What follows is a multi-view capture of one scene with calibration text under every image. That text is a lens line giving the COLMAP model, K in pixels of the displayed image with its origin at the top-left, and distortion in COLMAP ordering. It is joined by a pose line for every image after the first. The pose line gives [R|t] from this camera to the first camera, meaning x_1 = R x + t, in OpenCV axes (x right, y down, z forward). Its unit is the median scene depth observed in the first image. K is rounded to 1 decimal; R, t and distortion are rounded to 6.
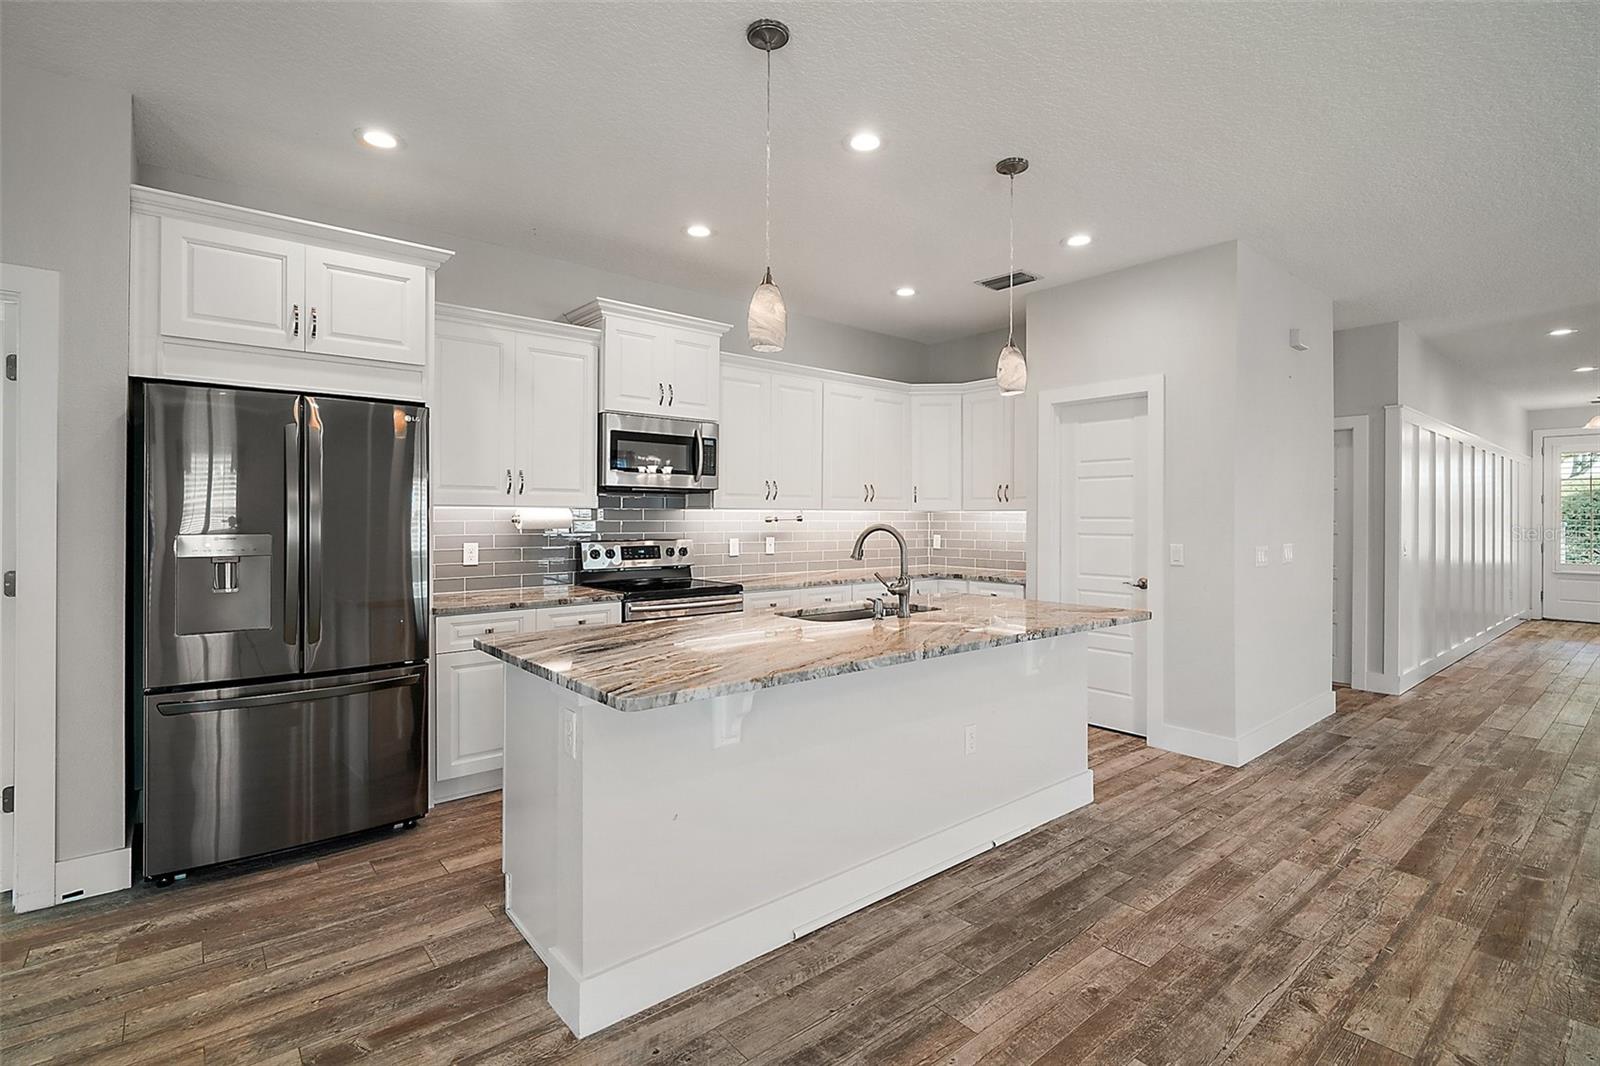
lens RADIAL K [[753.2, 0, 808.3], [0, 753.2, 509.8], [0, 0, 1]] dist [0.004010, -0.004441]
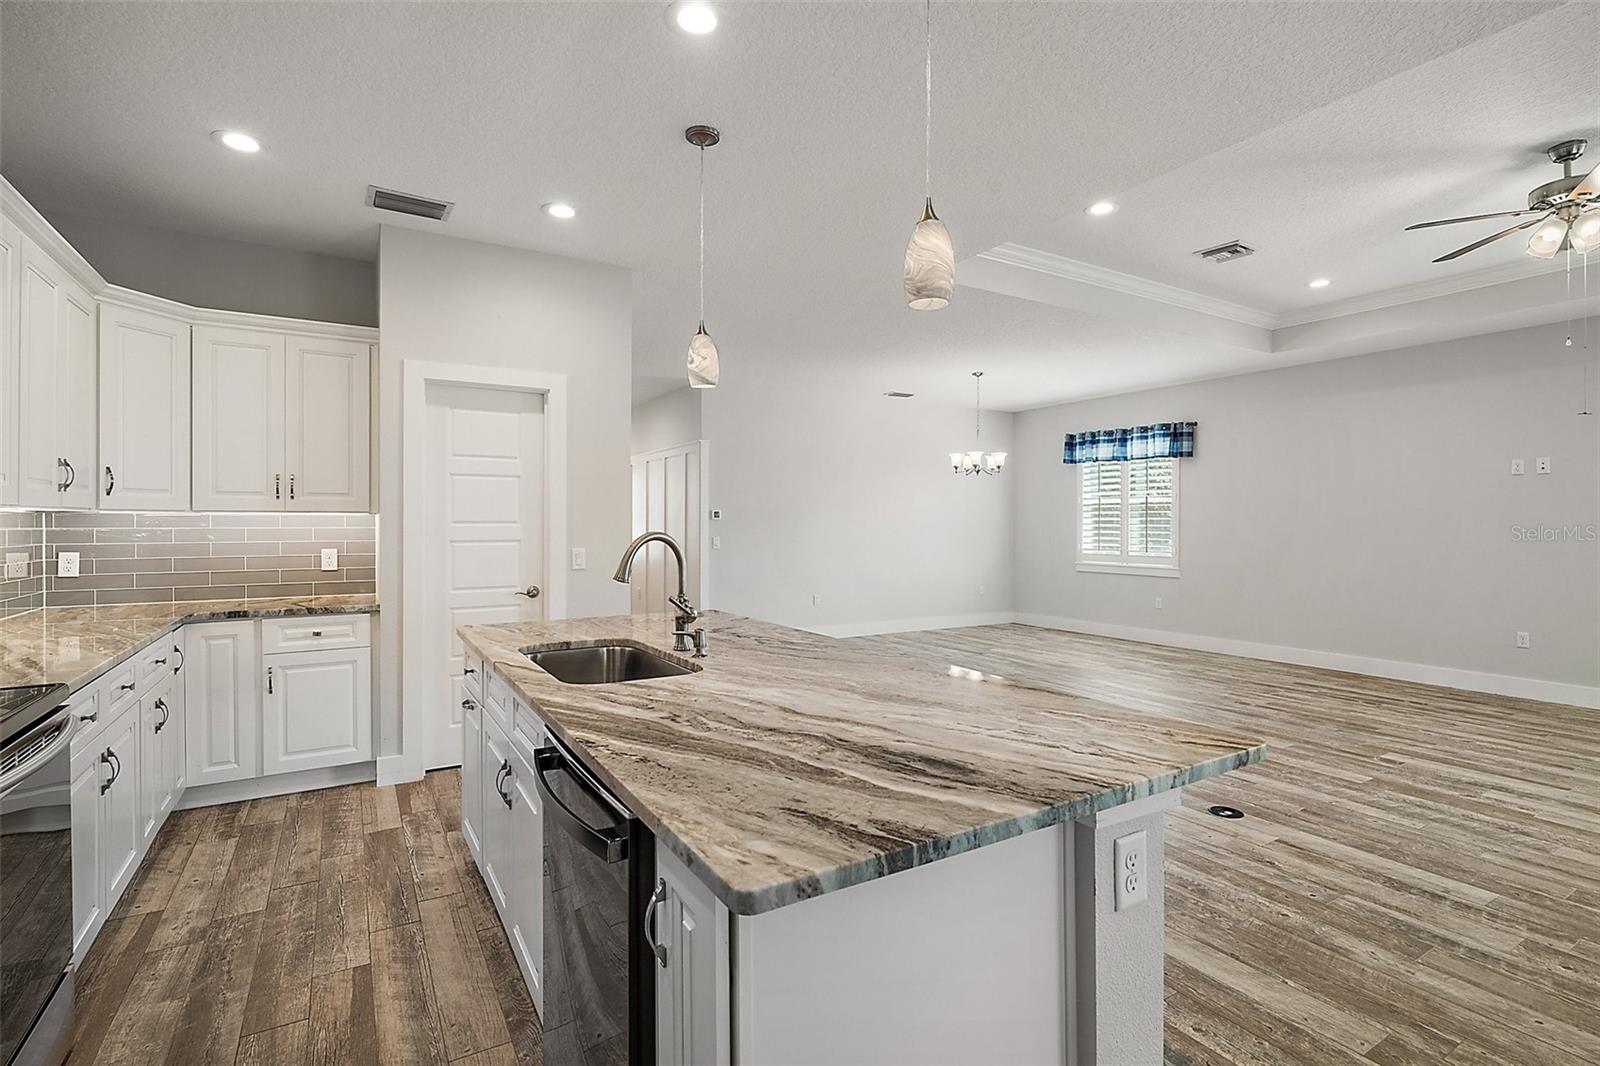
lens RADIAL K [[757.9, 0, 801.4], [0, 757.9, 523.8], [0, 0, 1]] dist [-0.009578, -0.000092]
pose [[0.161299, -0.004893, 0.986893, -0.670816], [-0.009861, 0.999930, 0.006570, 0.005010], [-0.986856, -0.010791, 0.161239, 0.802603]]
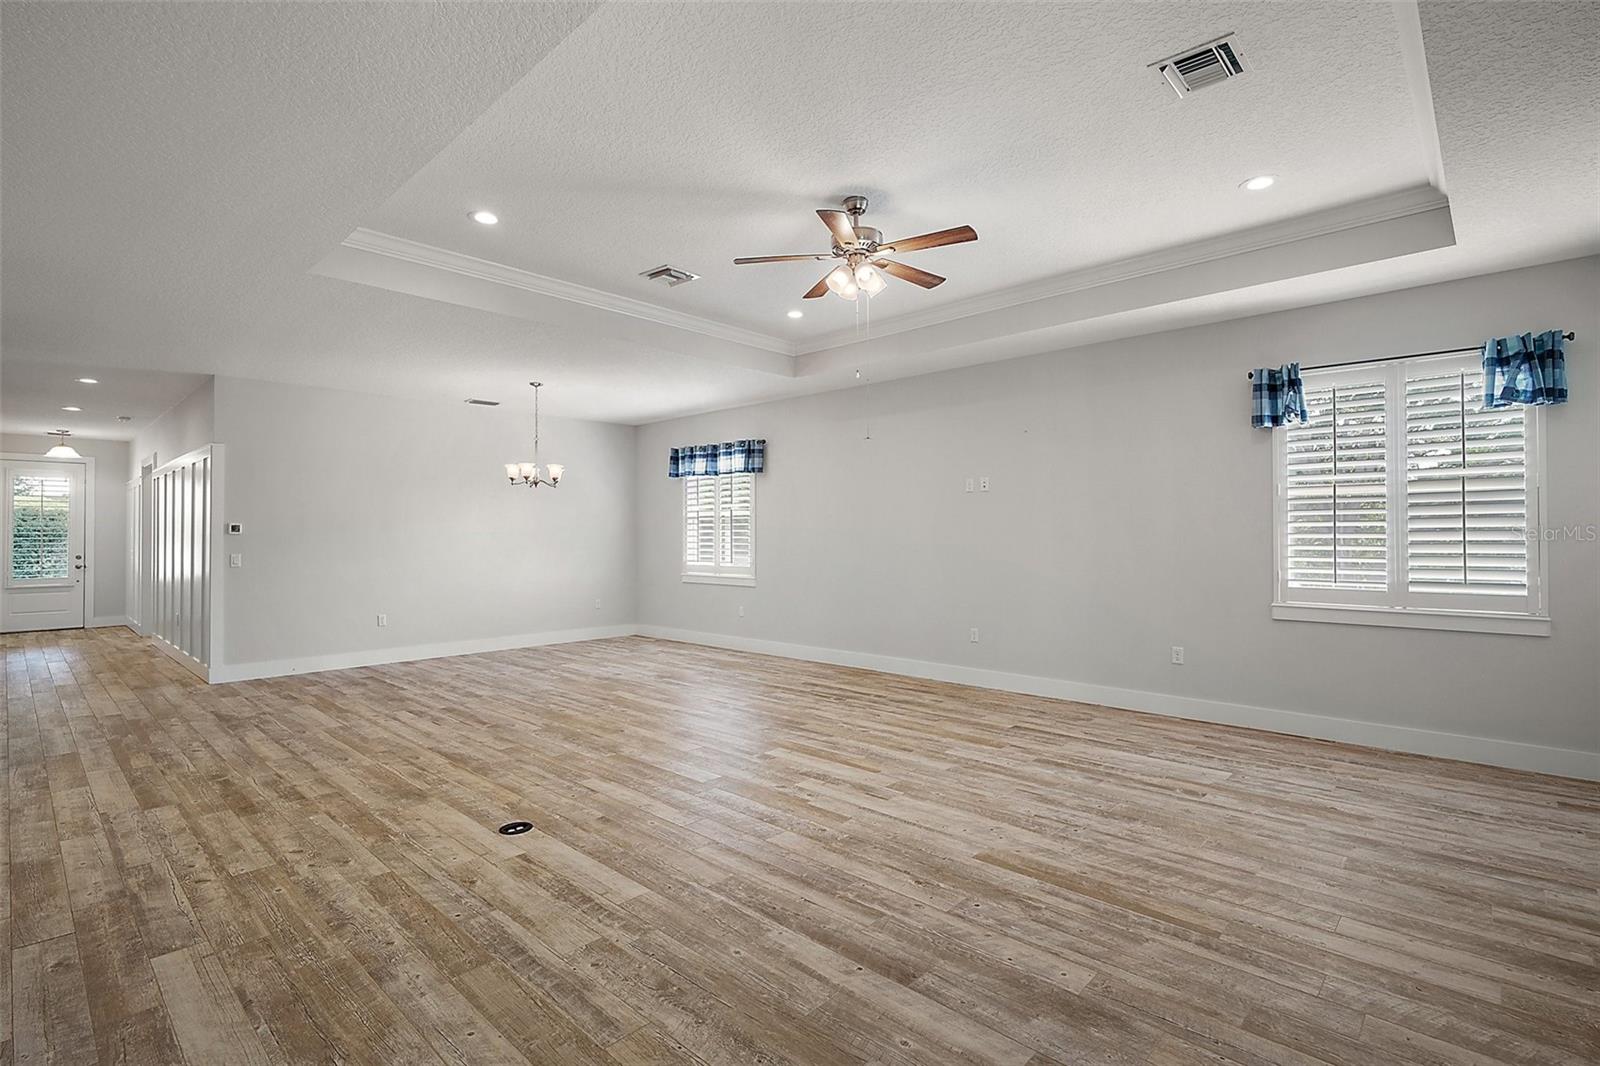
lens RADIAL K [[748.2, 0, 809.9], [0, 748.2, 525.5], [0, 0, 1]] dist [-0.008291, -0.000890]
pose [[-0.122231, 0.008182, 0.992468, -0.611300], [-0.005435, 0.999946, -0.008913, -0.005055], [-0.992487, -0.006484, -0.122180, 0.025207]]
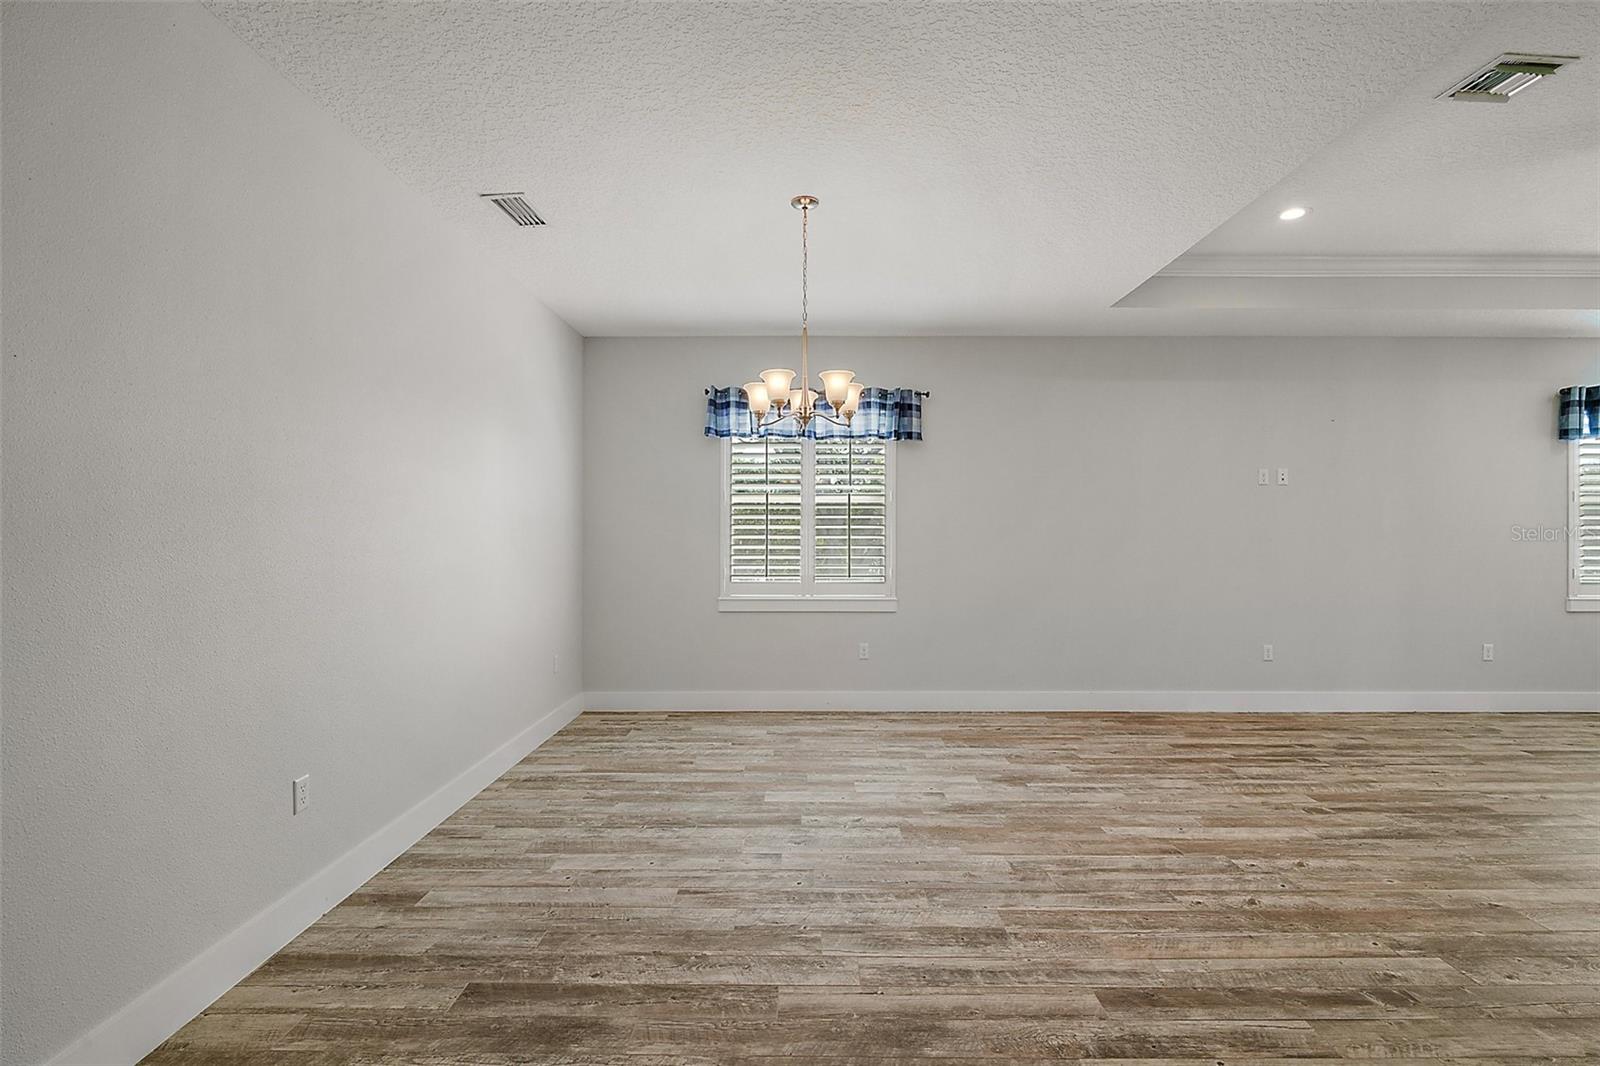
lens RADIAL K [[753.2, 0, 808.3], [0, 753.2, 509.8], [0, 0, 1]] dist [0.004010, -0.004441]
pose [[-0.762881, 0.014499, 0.646376, 1.214240], [-0.011001, 0.999313, -0.035400, 0.017455], [-0.646445, -0.034117, -0.762198, 1.504791]]
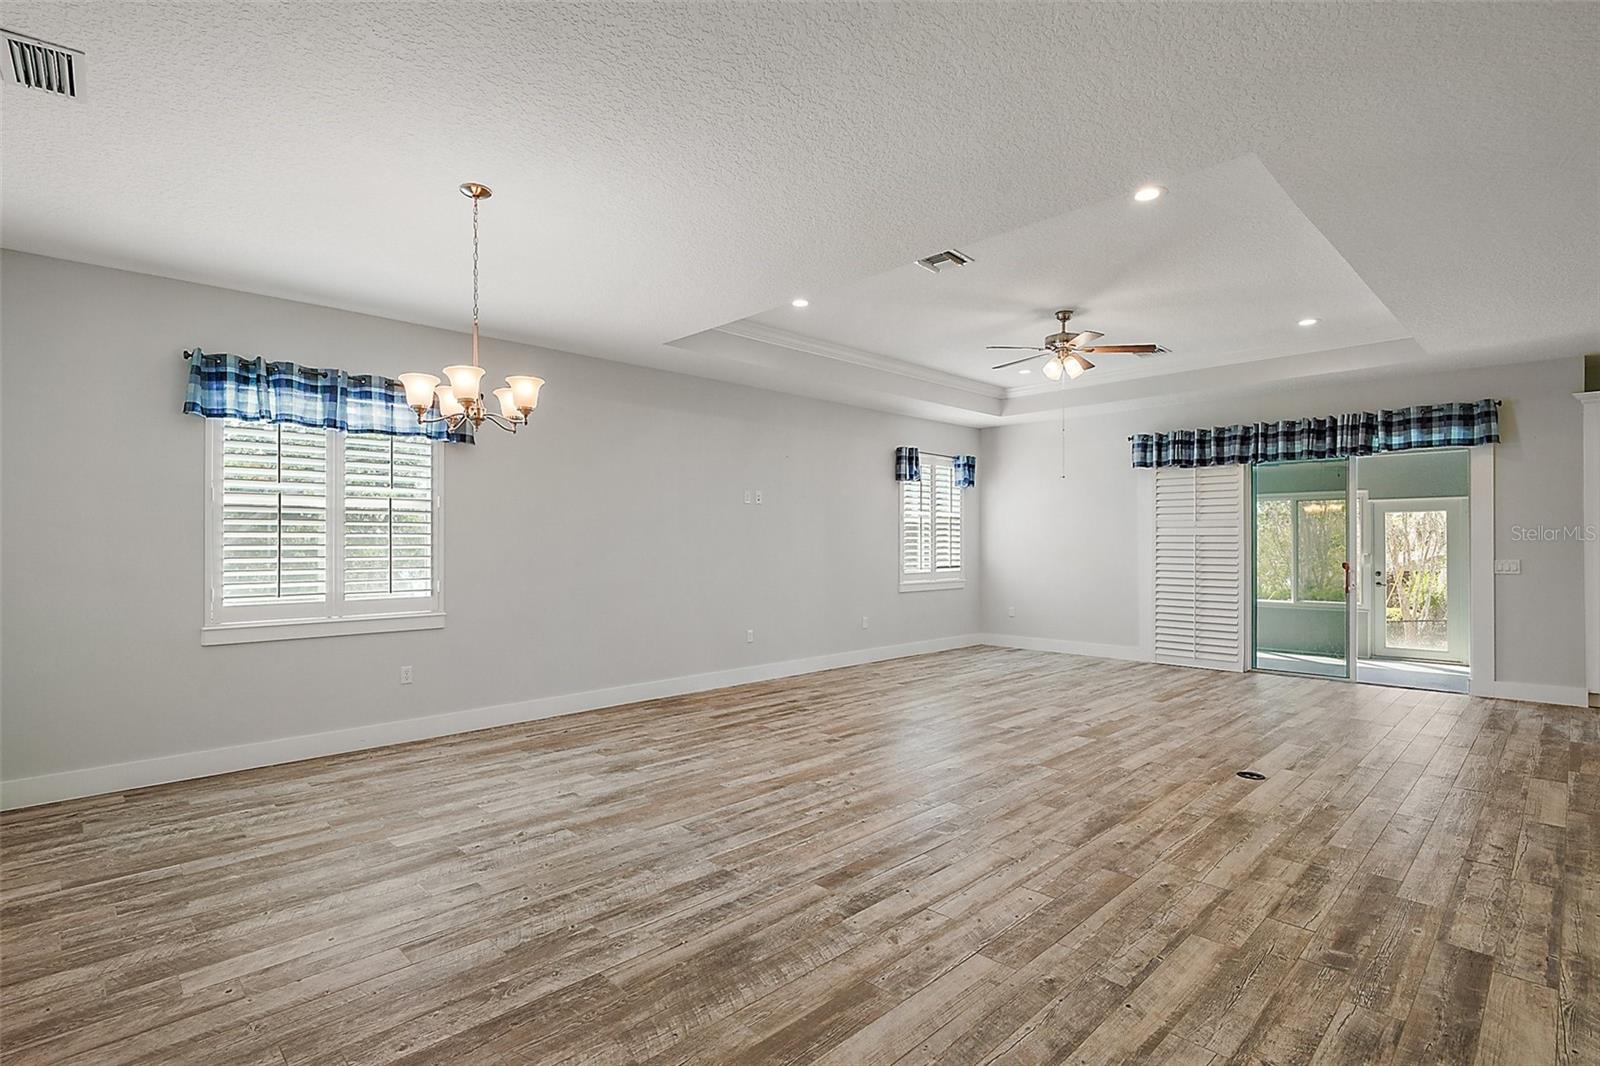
lens RADIAL K [[771.4, 0, 808.7], [0, 771.4, 517.7], [0, 0, 1]] dist [0.004261, -0.003954]
pose [[-0.996606, -0.006131, -0.082087, 1.579751], [-0.002692, 0.999116, -0.041946, 0.022165], [0.082272, -0.041583, -0.995742, 1.776924]]
